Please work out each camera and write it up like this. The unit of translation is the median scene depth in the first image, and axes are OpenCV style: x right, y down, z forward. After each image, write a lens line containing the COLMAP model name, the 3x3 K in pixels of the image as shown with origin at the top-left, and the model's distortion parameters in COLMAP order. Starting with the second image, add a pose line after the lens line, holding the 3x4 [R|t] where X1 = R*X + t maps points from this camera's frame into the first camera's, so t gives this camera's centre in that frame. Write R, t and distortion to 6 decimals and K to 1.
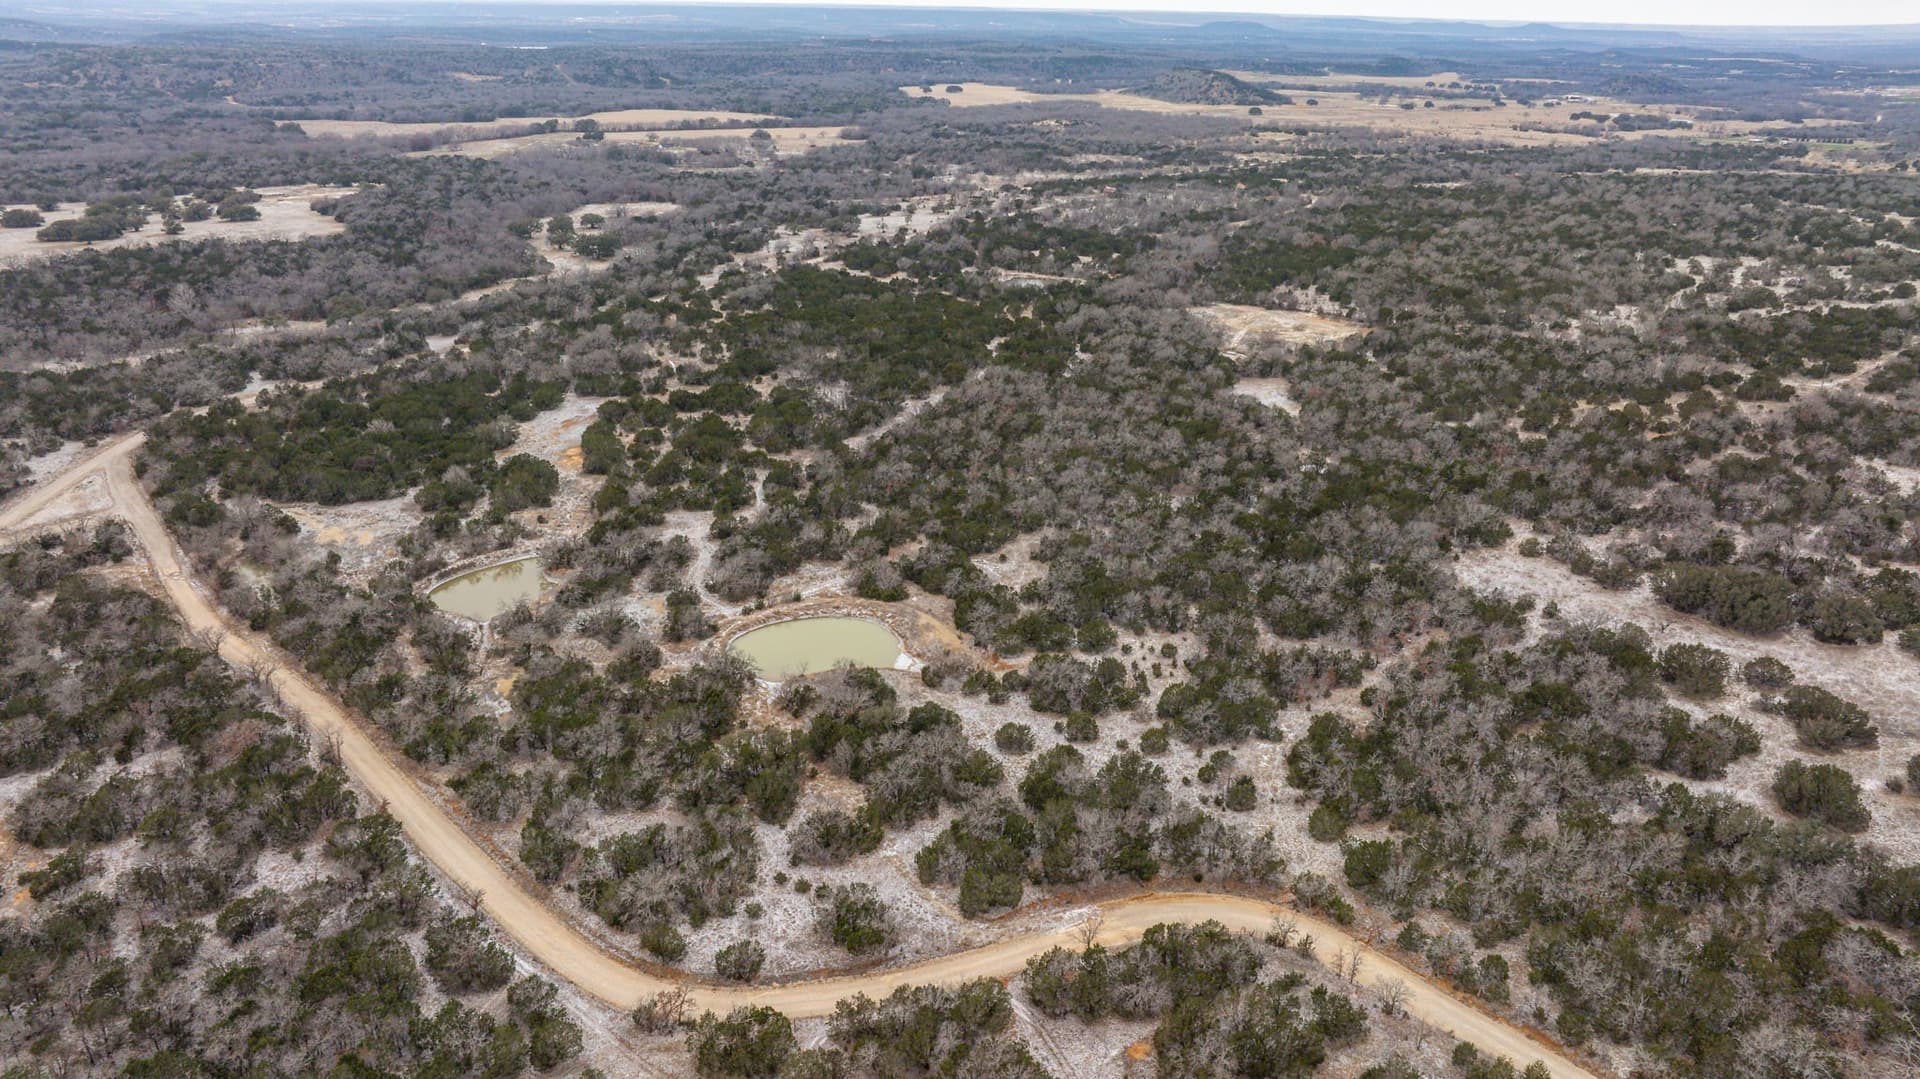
lens RADIAL K [[1334.3, 0, 960.0], [0, 1334.3, 539.5], [0, 0, 1]] dist [-0.062705, 0.057813]
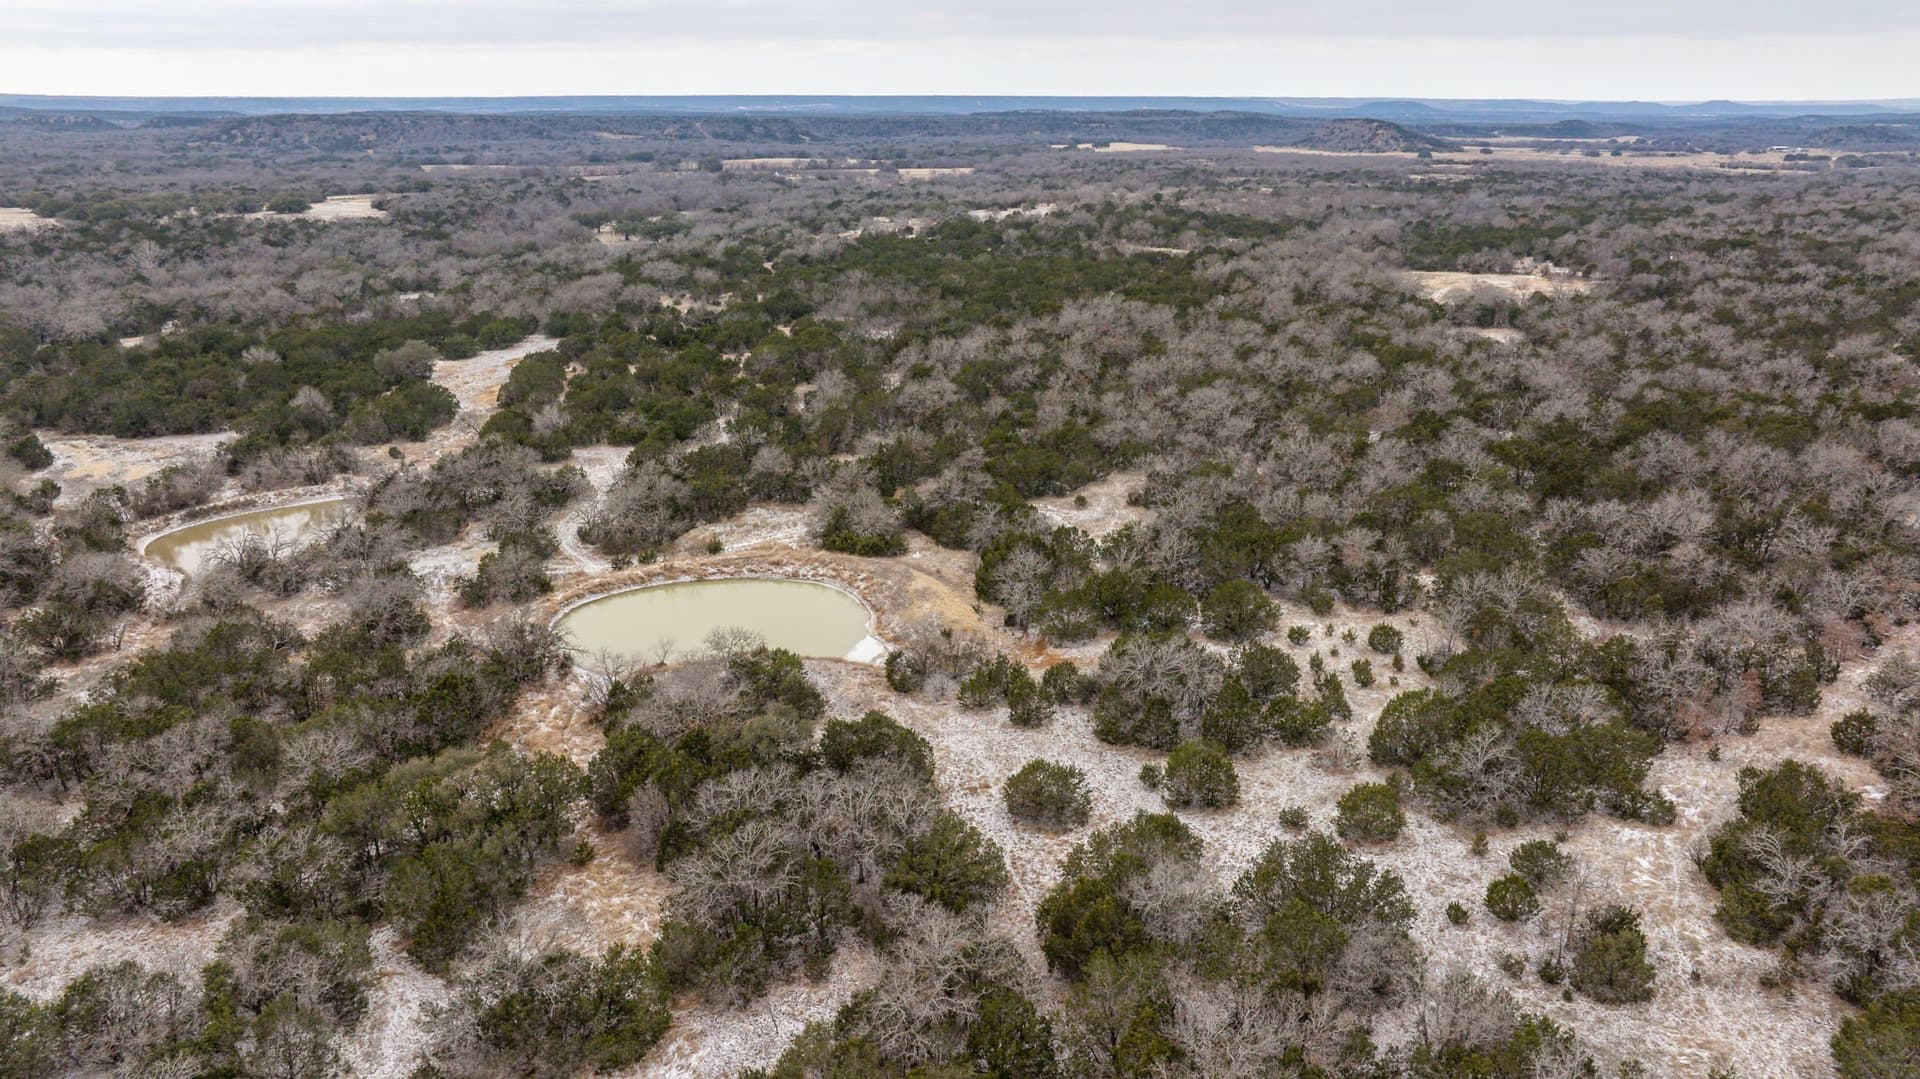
lens RADIAL K [[1334.3, 0, 960.0], [0, 1334.3, 539.5], [0, 0, 1]] dist [-0.062705, 0.057813]
pose [[0.993655, 0.017687, -0.111071, 0.050377], [-0.024847, 0.997678, -0.063412, 0.077960], [0.109691, 0.065769, 0.991787, 0.462982]]
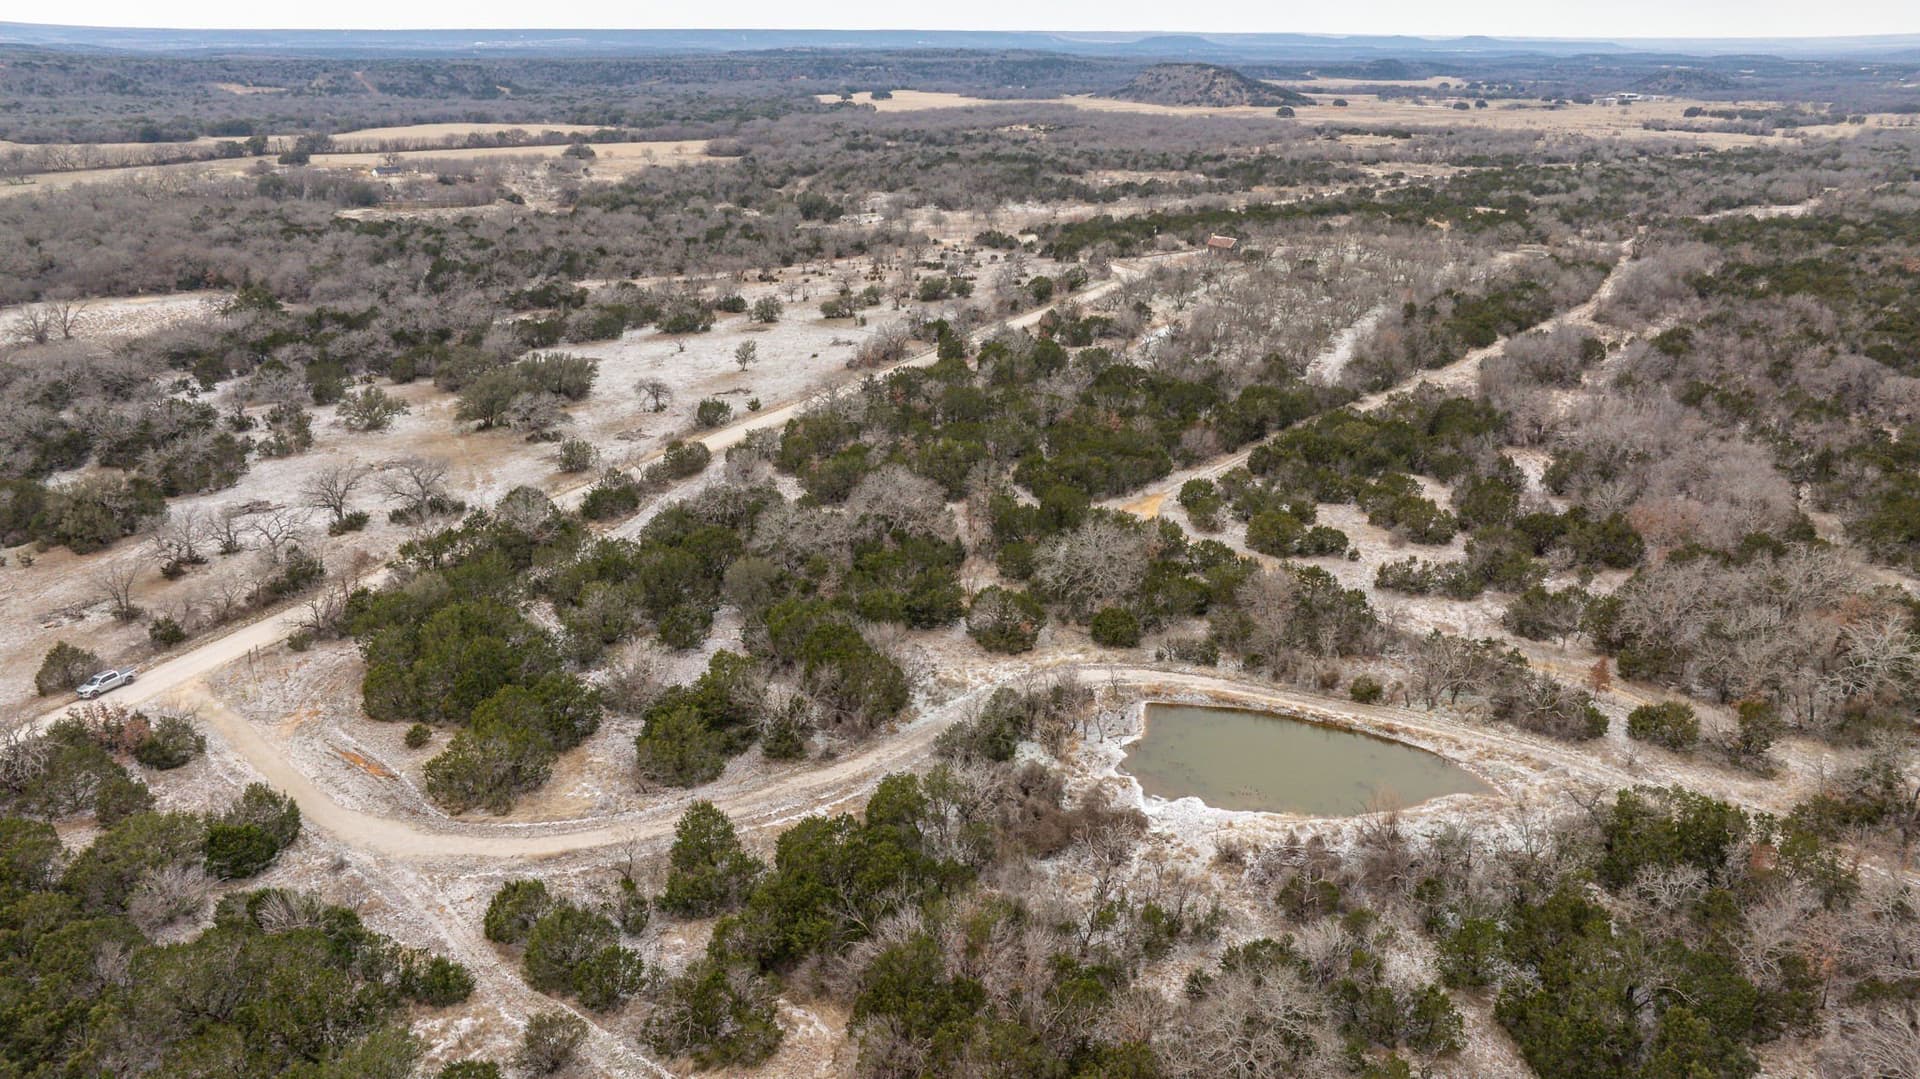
lens RADIAL K [[1334.3, 0, 960.0], [0, 1334.3, 539.5], [0, 0, 1]] dist [-0.062705, 0.057813]
pose [[0.998590, -0.030644, 0.043338, 0.000870], [0.031403, 0.999363, -0.016952, -0.530415], [-0.042791, 0.018289, 0.998917, 1.865354]]
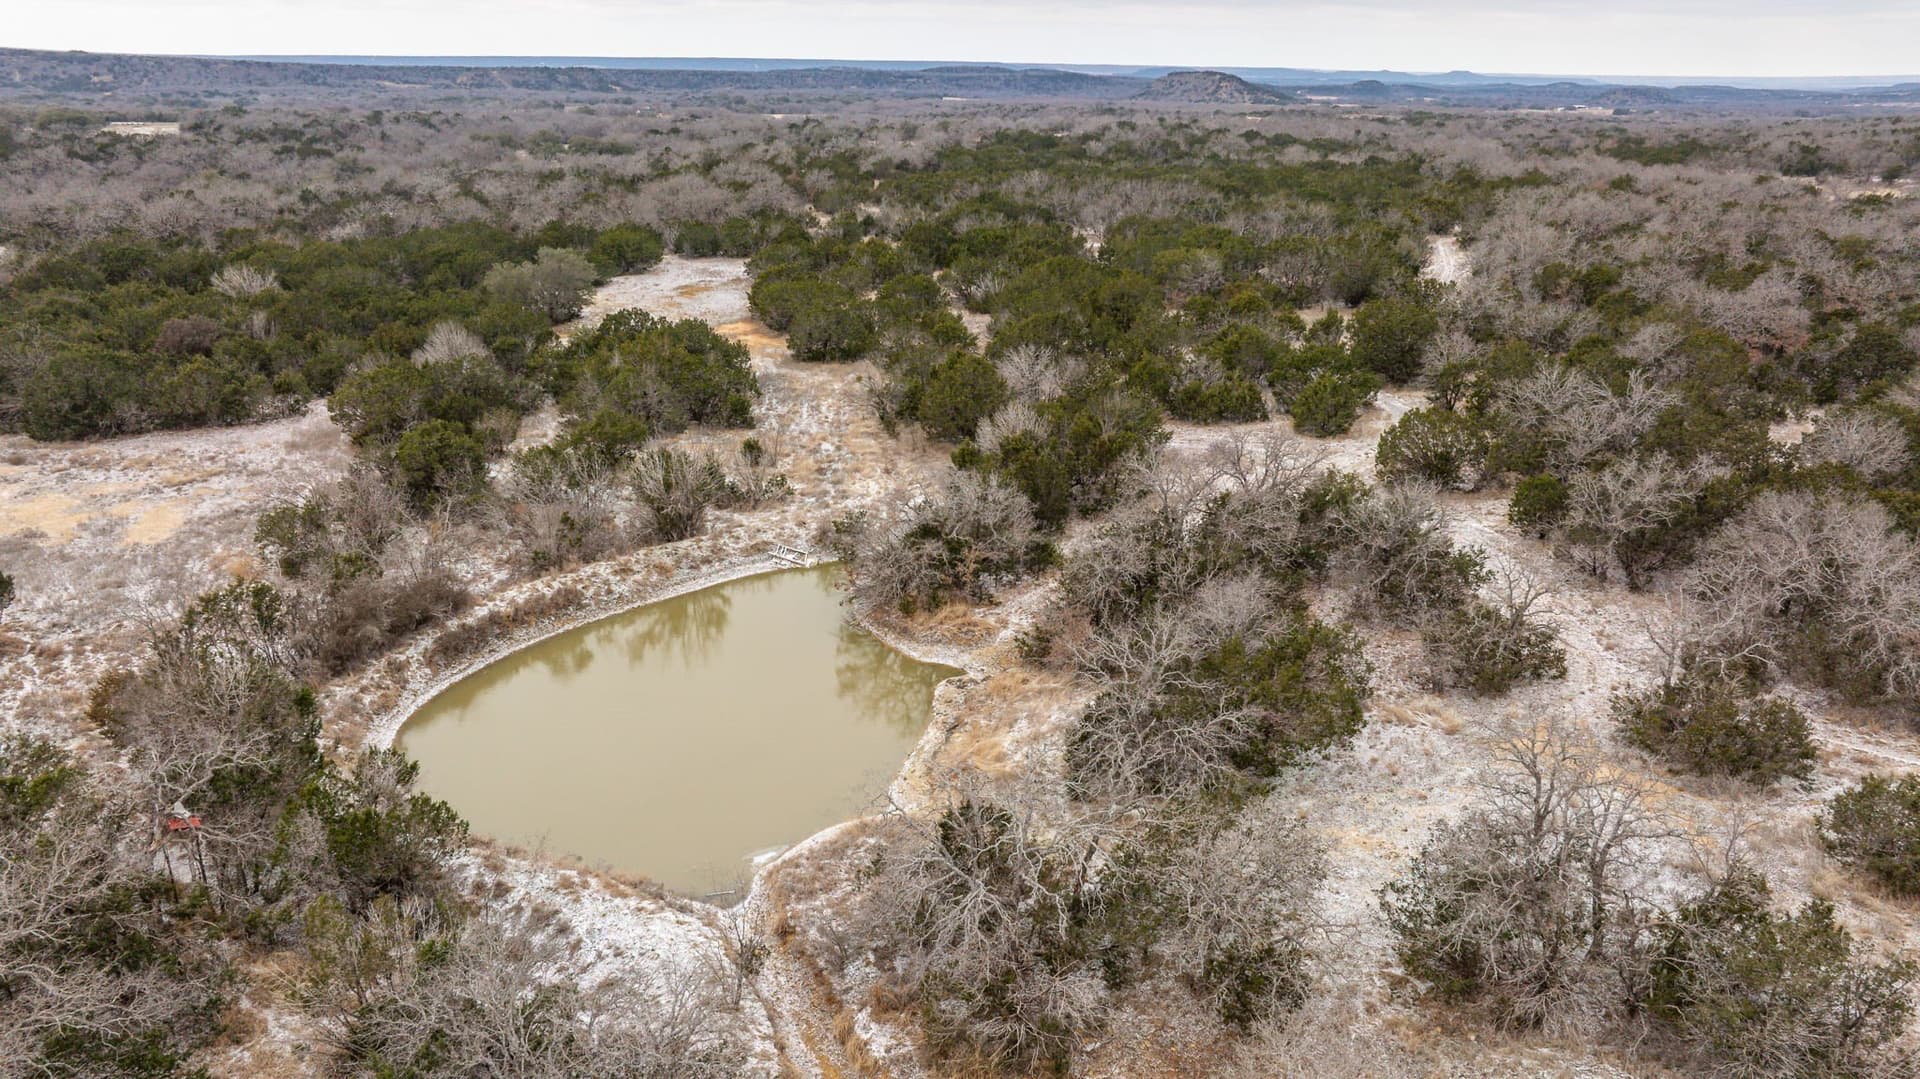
lens RADIAL K [[1334.3, 0, 960.0], [0, 1334.3, 539.5], [0, 0, 1]] dist [-0.062705, 0.057813]
pose [[0.998328, -0.024903, 0.052166, -0.351745], [0.027069, 0.998782, -0.041241, 0.022724], [-0.051075, 0.042584, 0.997786, 0.854756]]
